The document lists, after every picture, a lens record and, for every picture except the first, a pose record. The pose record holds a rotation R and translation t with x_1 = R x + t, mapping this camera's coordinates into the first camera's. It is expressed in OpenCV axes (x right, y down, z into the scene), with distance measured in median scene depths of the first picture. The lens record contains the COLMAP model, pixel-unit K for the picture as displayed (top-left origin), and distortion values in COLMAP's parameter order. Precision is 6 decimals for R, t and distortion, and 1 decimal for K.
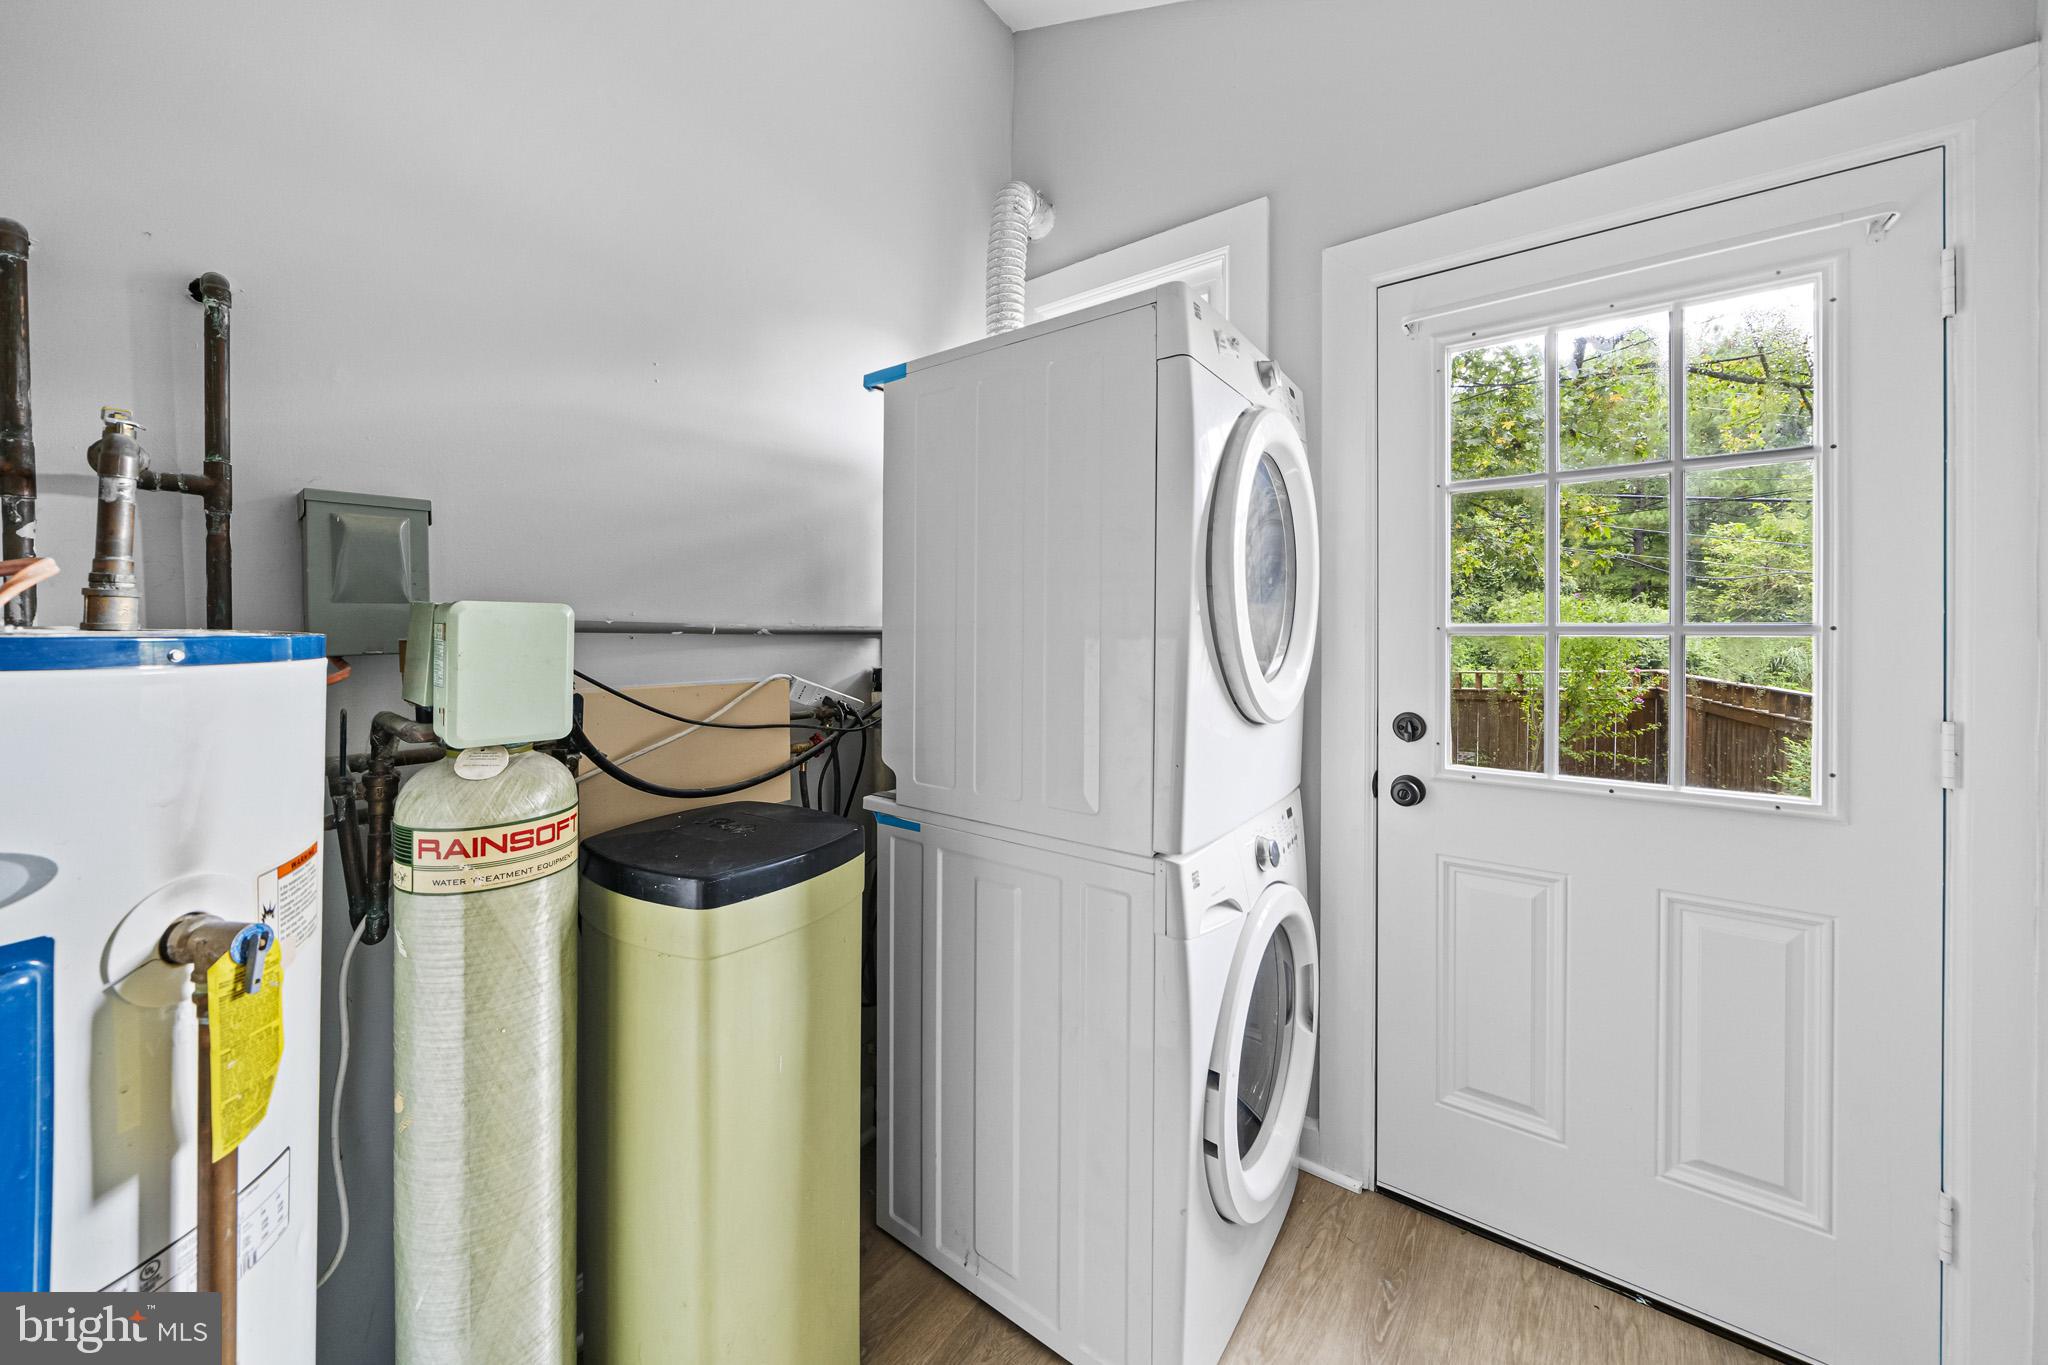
lens RADIAL K [[715.0, 0, 983.8], [0, 715.0, 633.5], [0, 0, 1]] dist [-0.003218, -0.000166]
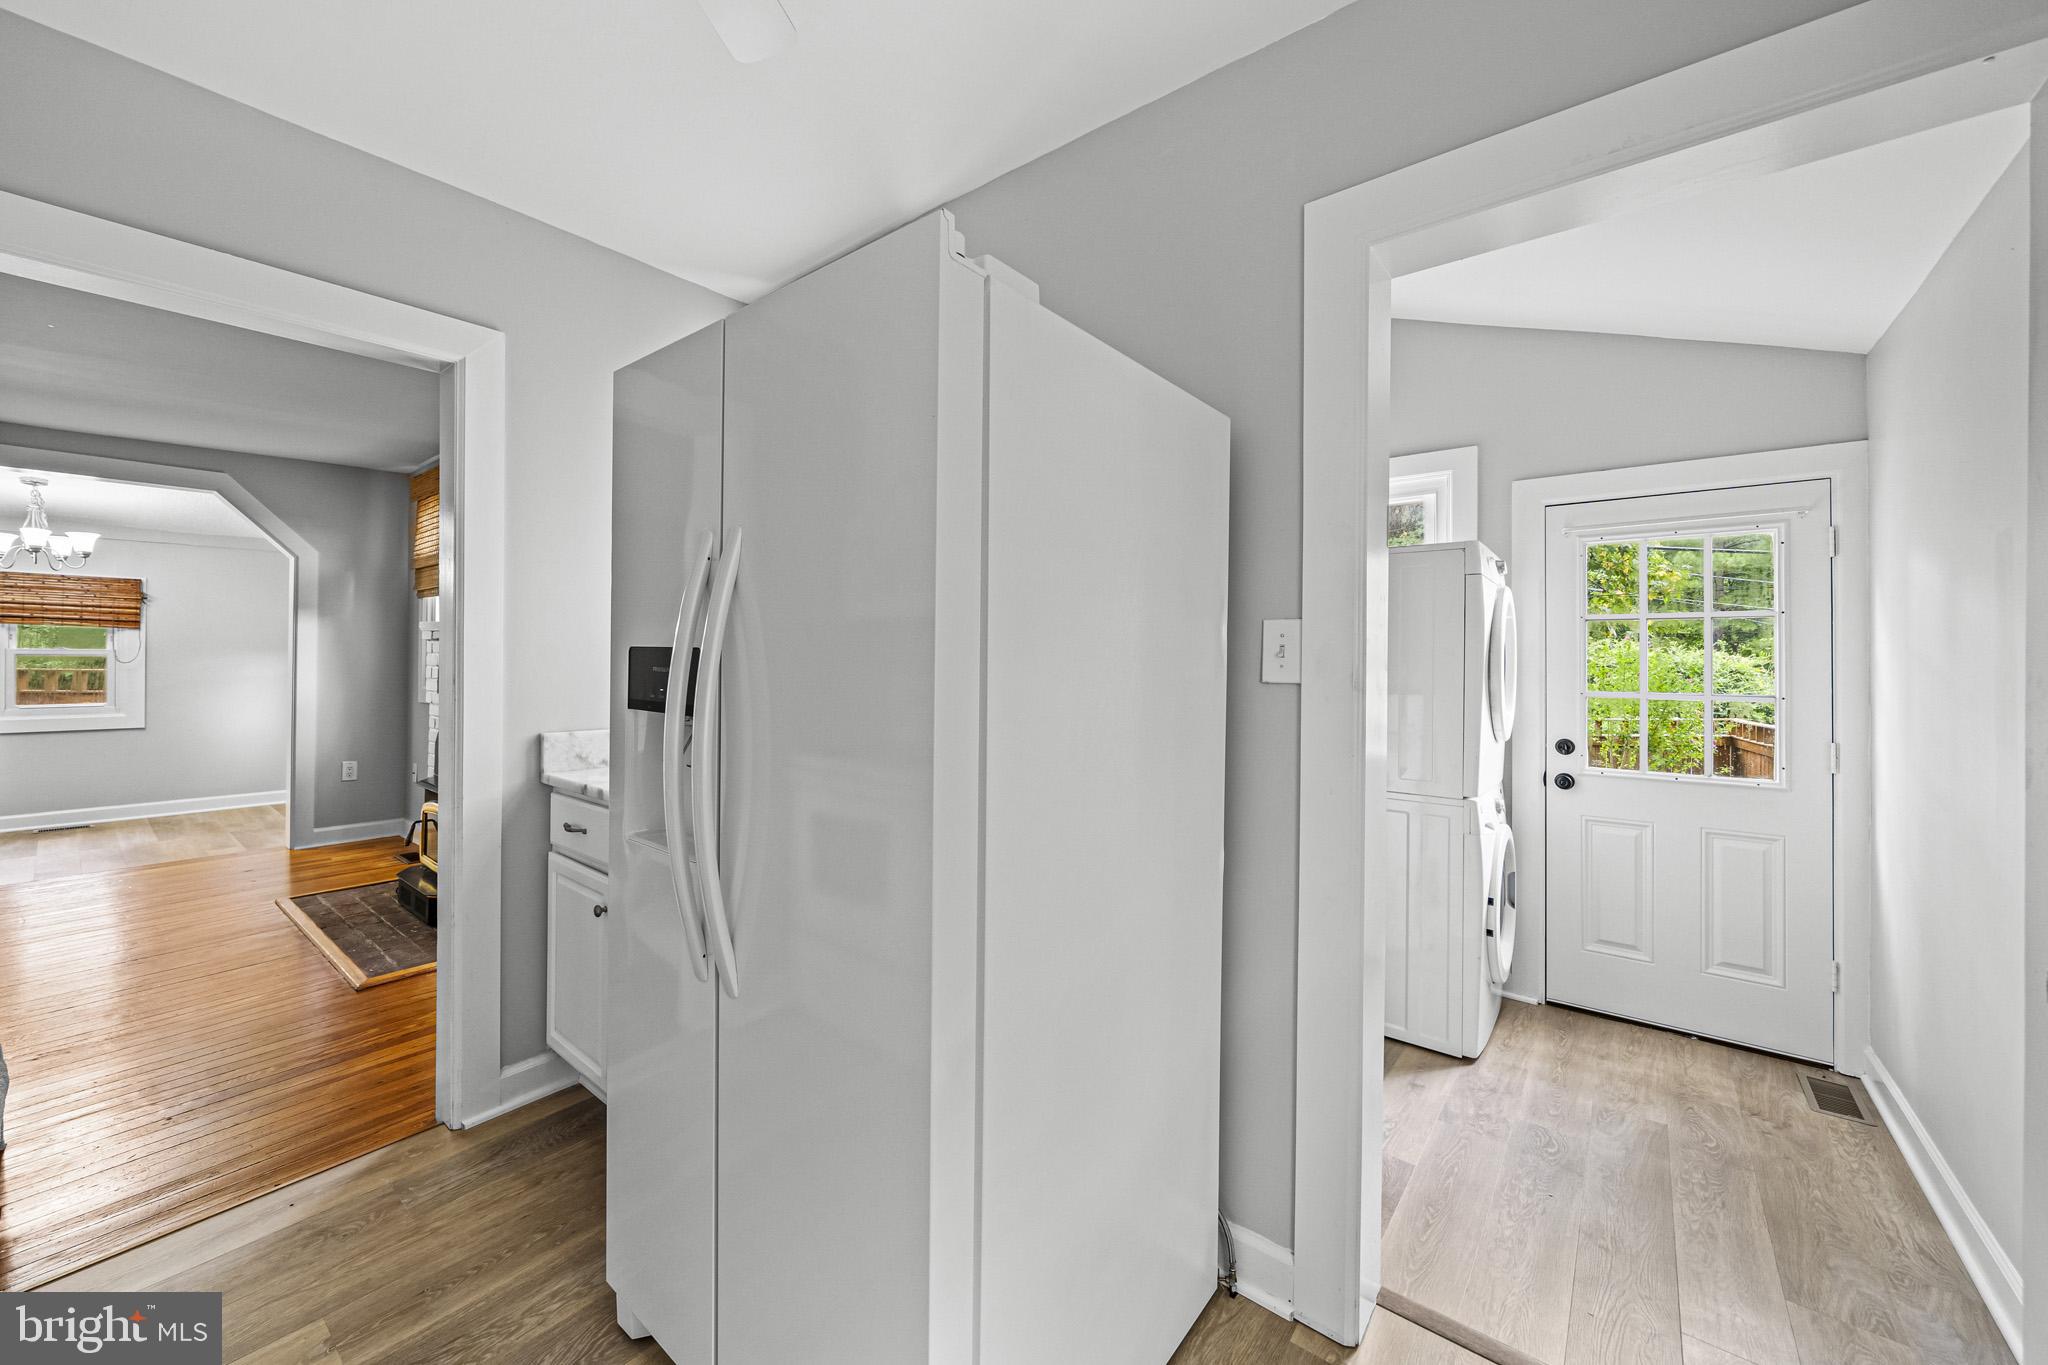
lens RADIAL K [[774.3, 0, 972.8], [0, 774.3, 657.4], [0, 0, 1]] dist [-0.003270, -0.000647]
pose [[0.999583, 0.010313, -0.026974, -1.036786], [-0.010783, 0.999791, -0.017365, -0.057075], [0.026789, 0.017648, 0.999485, -1.221205]]
